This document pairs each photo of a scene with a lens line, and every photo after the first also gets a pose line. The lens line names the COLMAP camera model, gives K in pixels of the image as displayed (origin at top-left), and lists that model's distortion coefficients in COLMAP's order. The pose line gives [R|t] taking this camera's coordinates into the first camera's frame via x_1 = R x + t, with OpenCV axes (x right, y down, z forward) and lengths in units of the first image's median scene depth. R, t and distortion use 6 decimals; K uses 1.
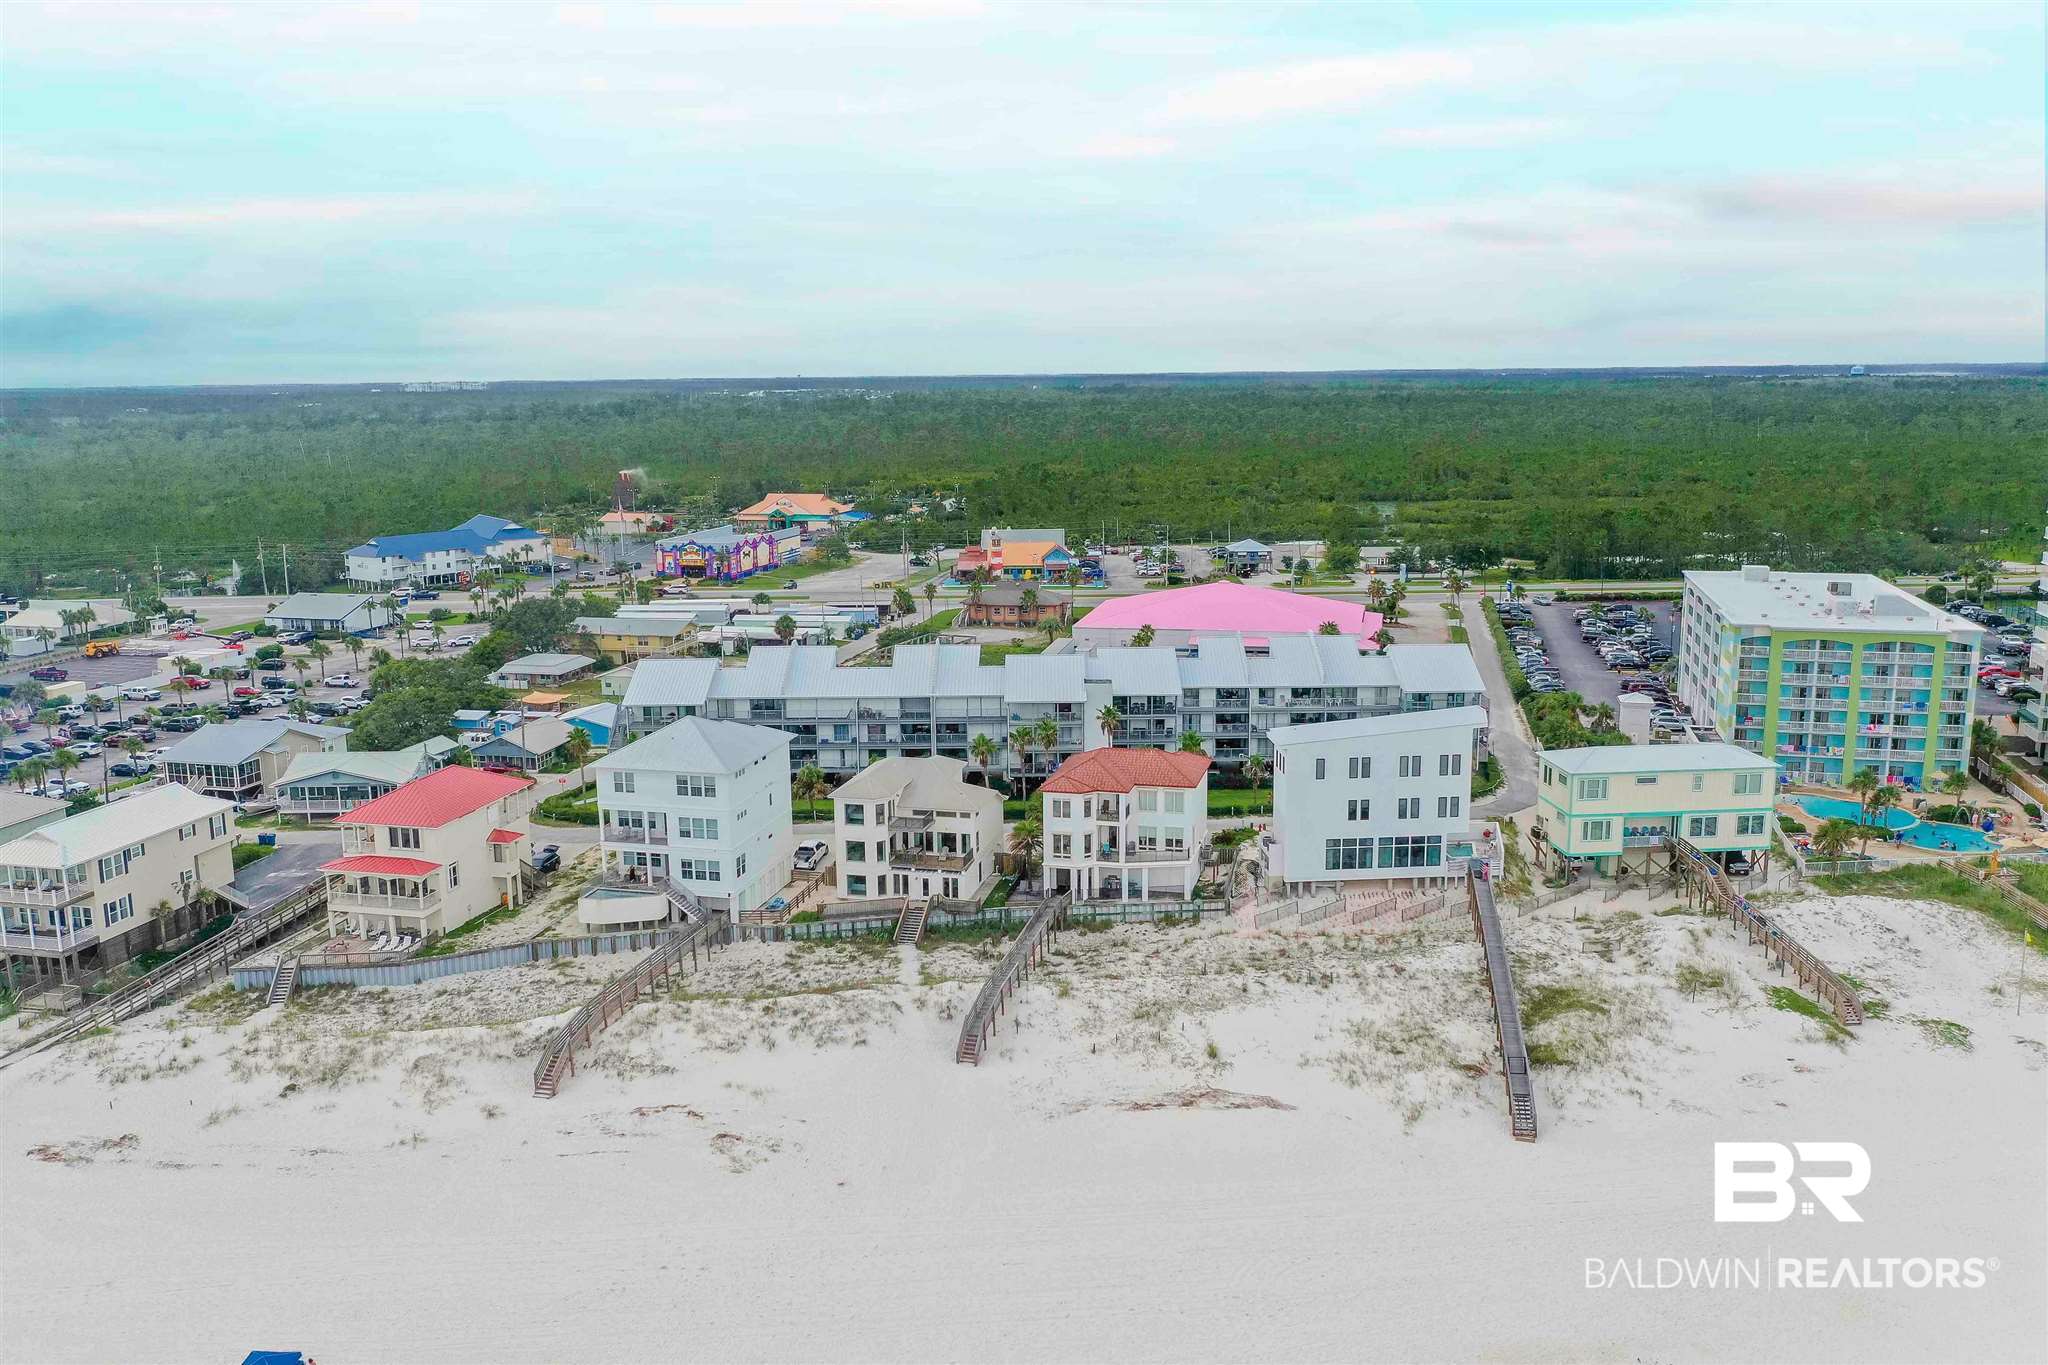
lens RADIAL K [[1599.2, 0, 1033.1], [0, 1599.2, 691.0], [0, 0, 1]] dist [-0.008090, -0.004831]
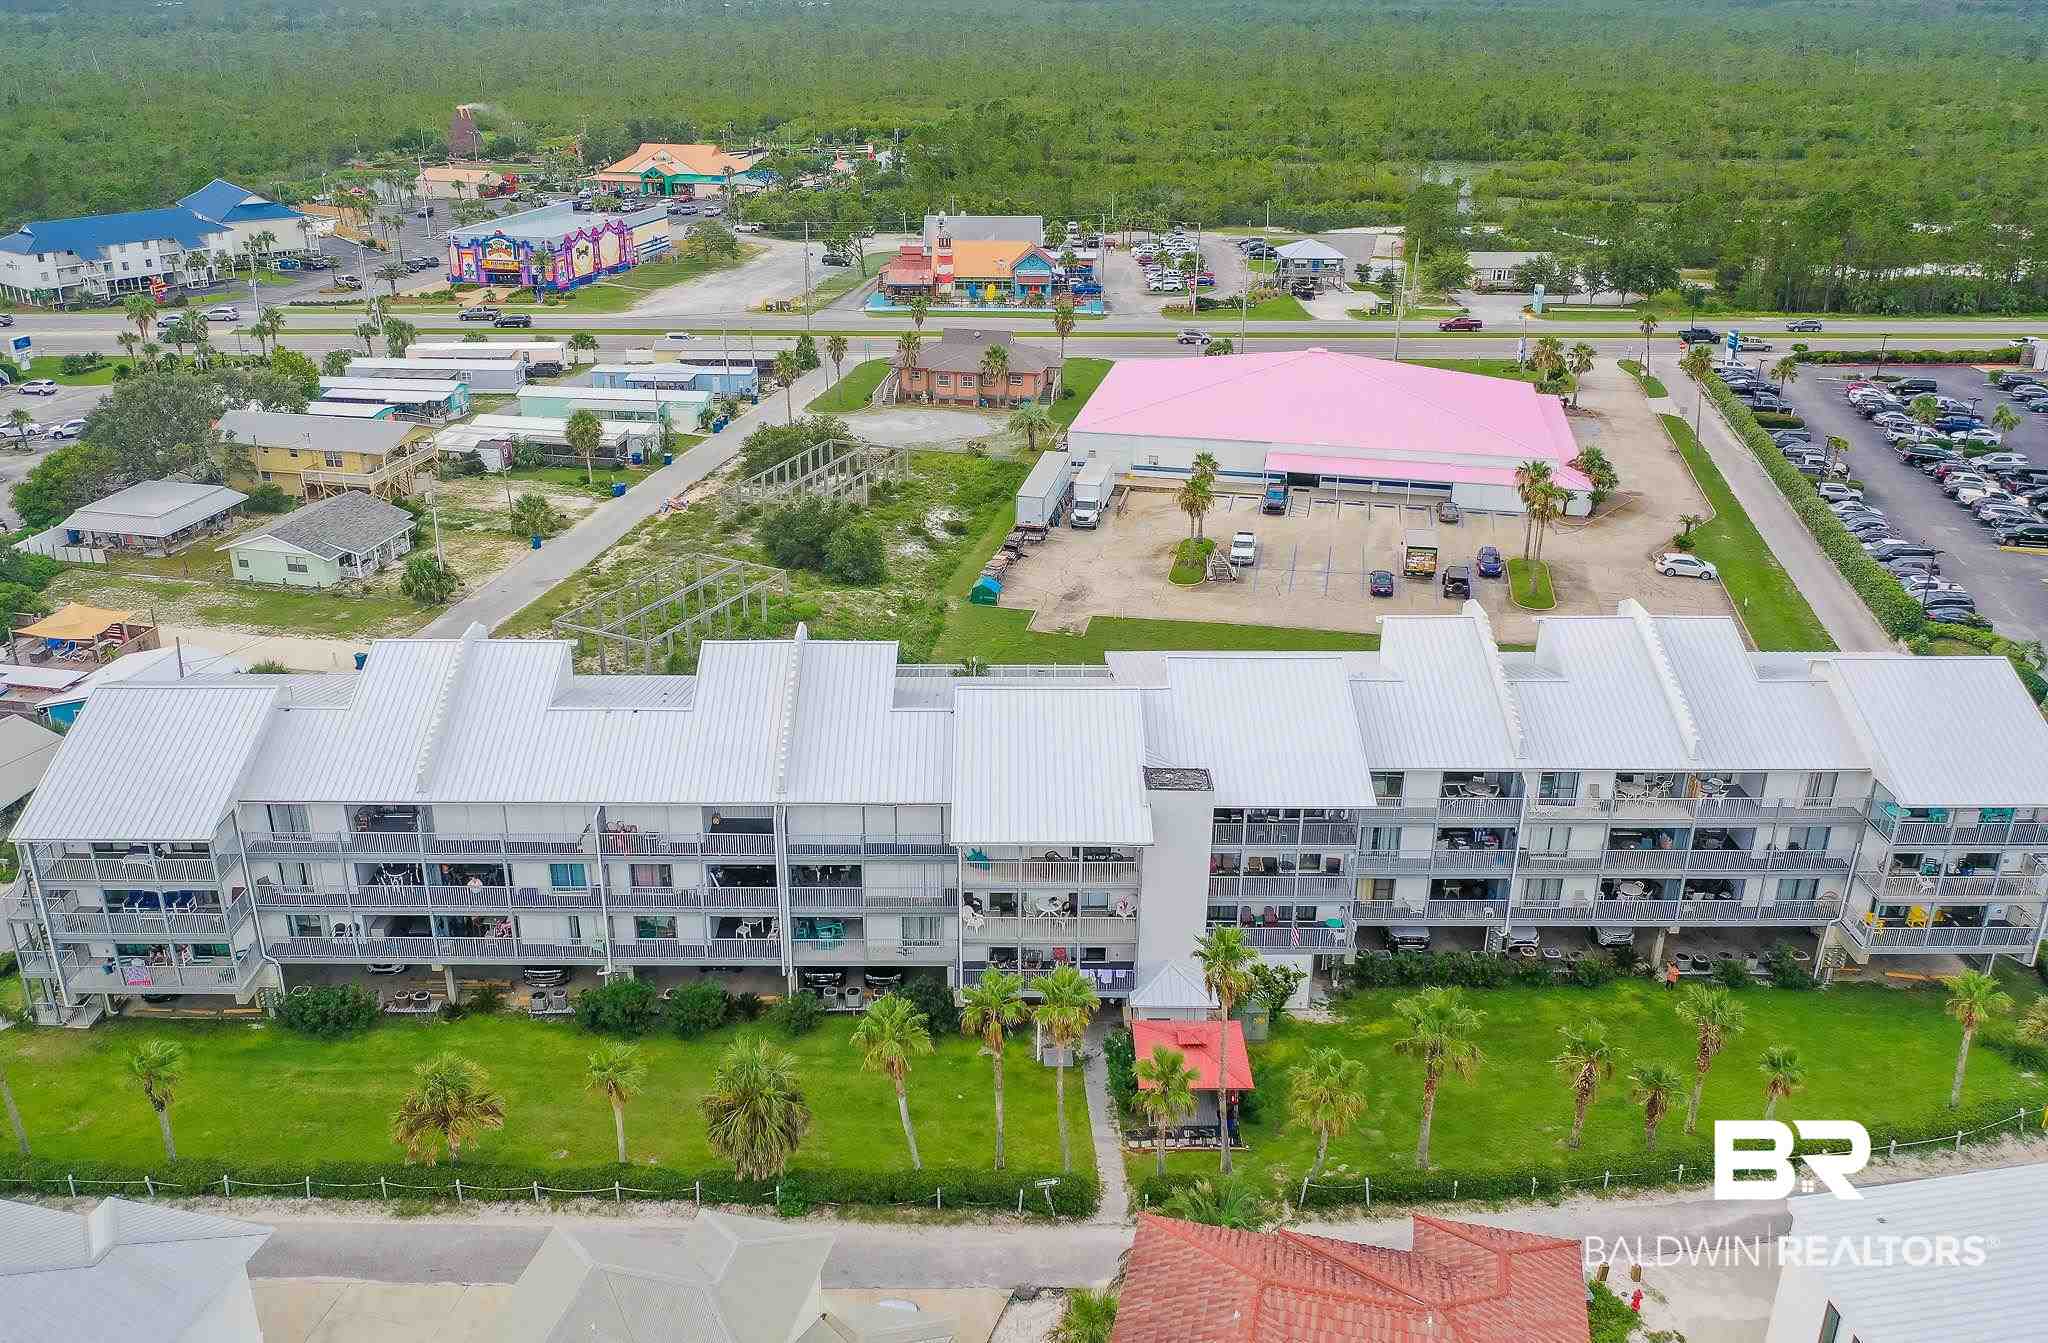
lens RADIAL K [[1650.2, 0, 1015.3], [0, 1650.2, 650.7], [0, 0, 1]] dist [-0.012228, 0.001028]
pose [[0.999790, 0.008365, 0.018718, -0.004555], [-0.011782, 0.981594, 0.190615, -0.055245], [-0.016779, -0.190796, 0.981486, 0.272073]]
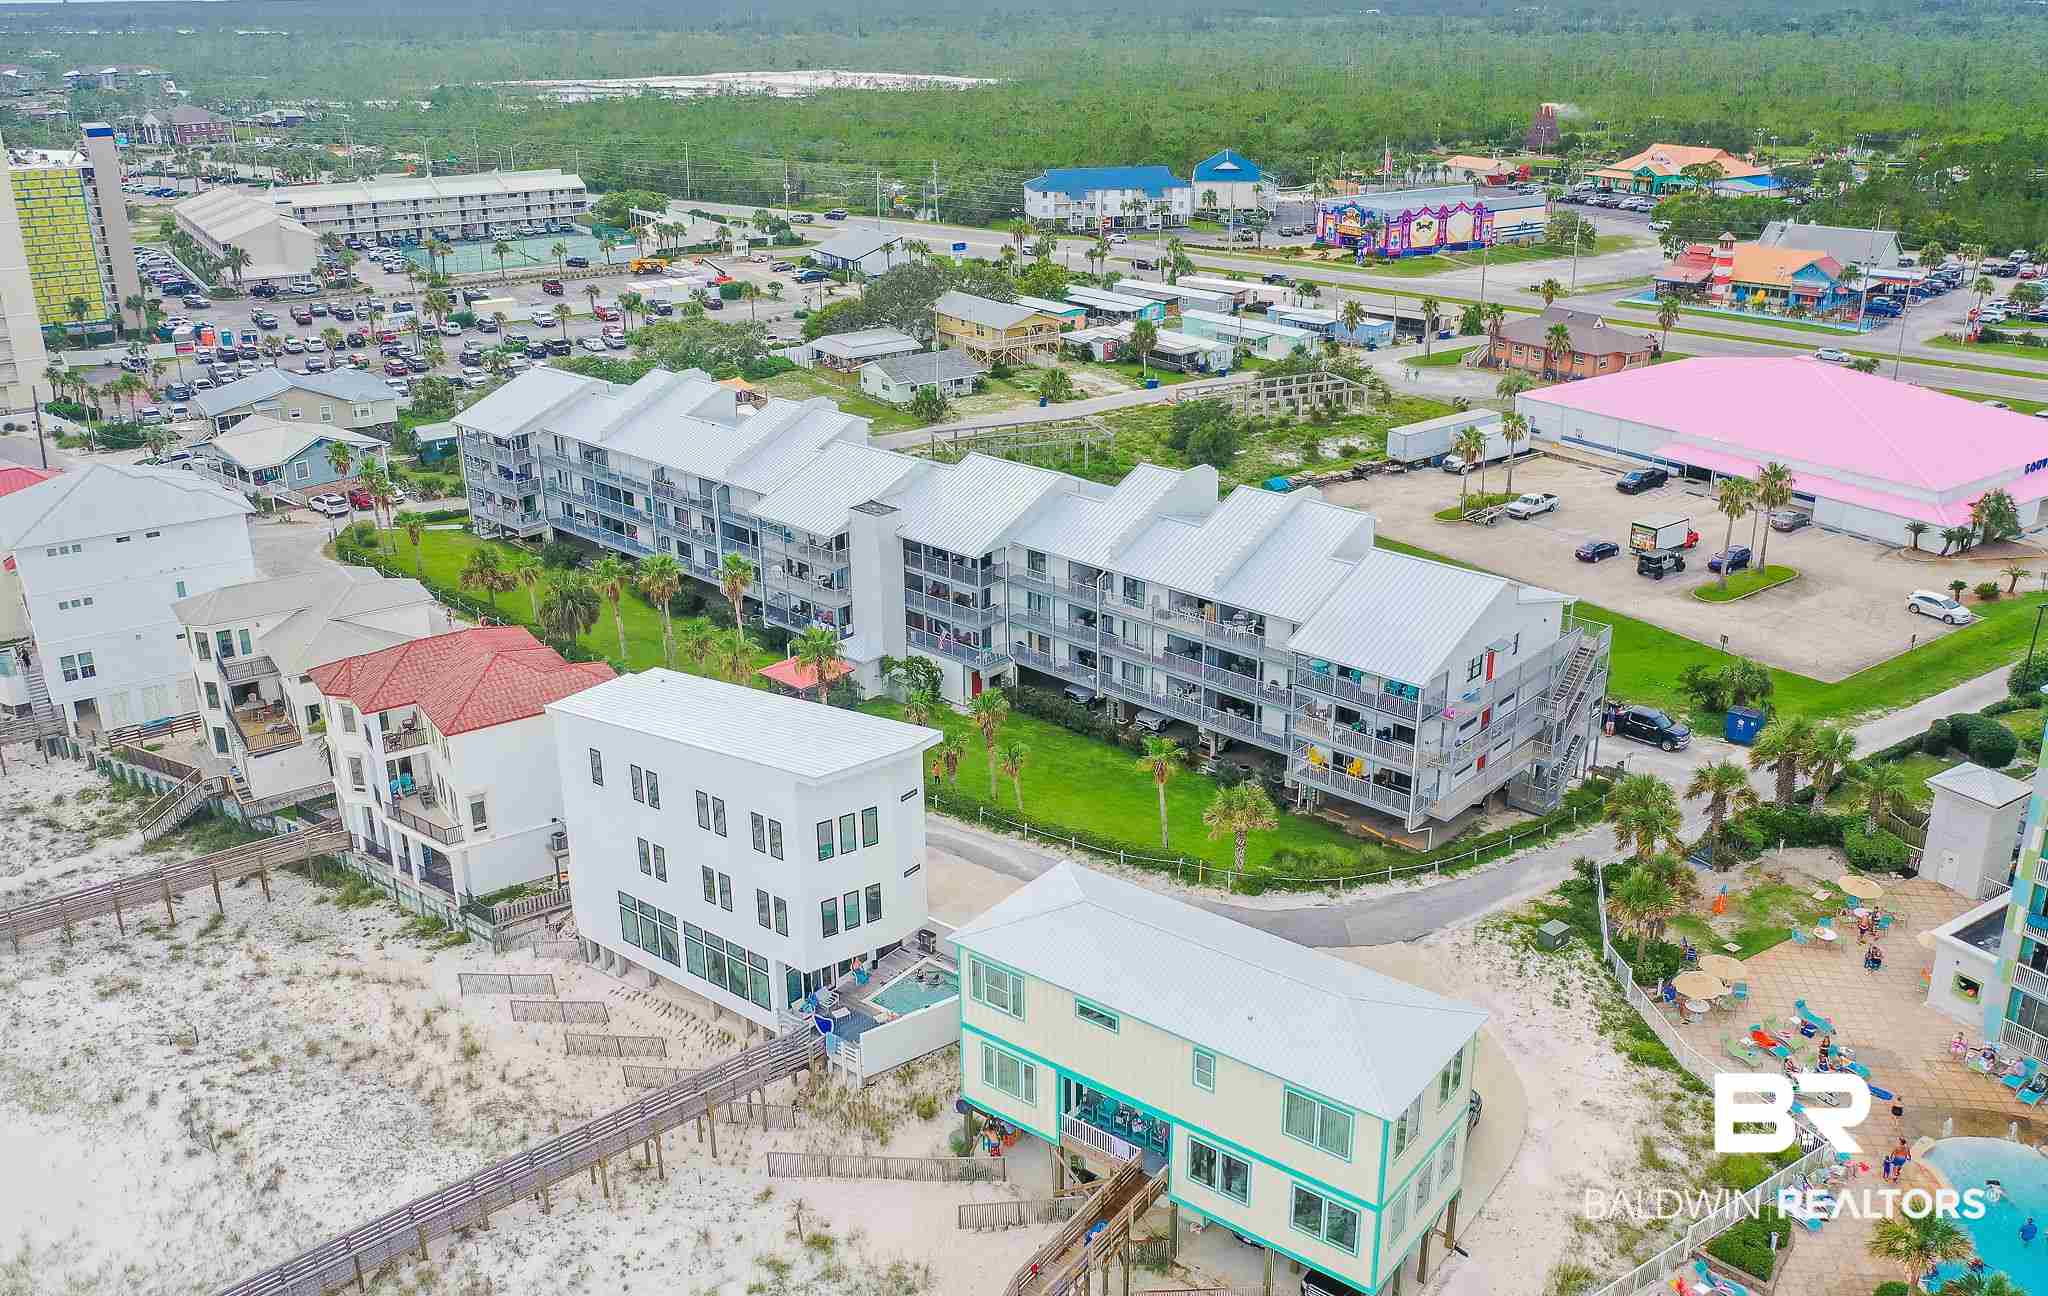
lens RADIAL K [[1672.4, 0, 1019.5], [0, 1672.4, 647.3], [0, 0, 1]] dist [-0.004054, 0.002942]
pose [[0.742831, 0.250596, -0.620809, 0.234453], [-0.130074, 0.963654, 0.233349, -0.053152], [0.656721, -0.092588, 0.748428, 0.248409]]
